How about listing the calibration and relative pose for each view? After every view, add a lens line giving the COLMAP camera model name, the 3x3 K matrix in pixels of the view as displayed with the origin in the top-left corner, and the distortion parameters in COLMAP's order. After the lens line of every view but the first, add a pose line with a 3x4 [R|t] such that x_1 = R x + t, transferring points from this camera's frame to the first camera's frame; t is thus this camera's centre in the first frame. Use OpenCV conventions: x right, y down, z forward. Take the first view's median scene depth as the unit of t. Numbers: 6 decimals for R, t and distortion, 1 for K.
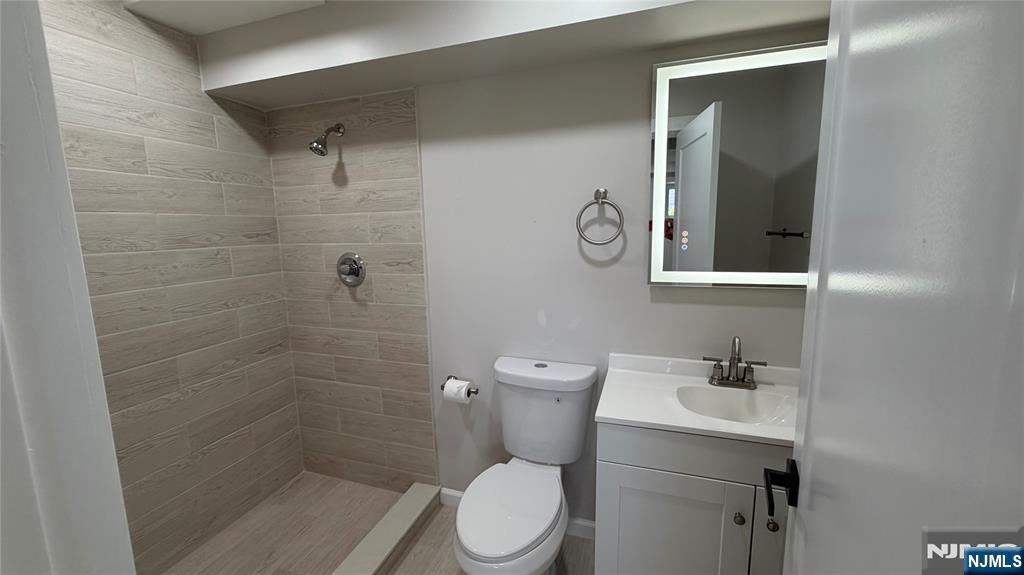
lens RADIAL K [[406.3, 0, 512.0], [0, 406.3, 287.5], [0, 0, 1]] dist [0.001207, 0.000066]
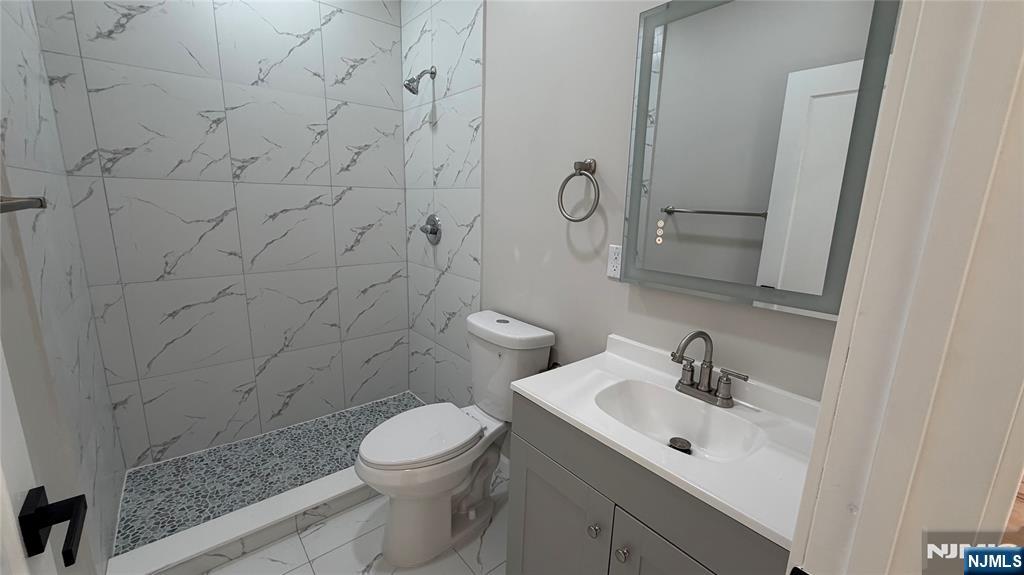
lens RADIAL K [[406.3, 0, 512.0], [0, 406.3, 287.5], [0, 0, 1]] dist [0.001207, 0.000066]
pose [[0.840740, 0.154171, -0.519026, 0.626311], [-0.142252, 0.987824, 0.062995, 0.026380], [0.522419, 0.020870, 0.852434, 0.065793]]
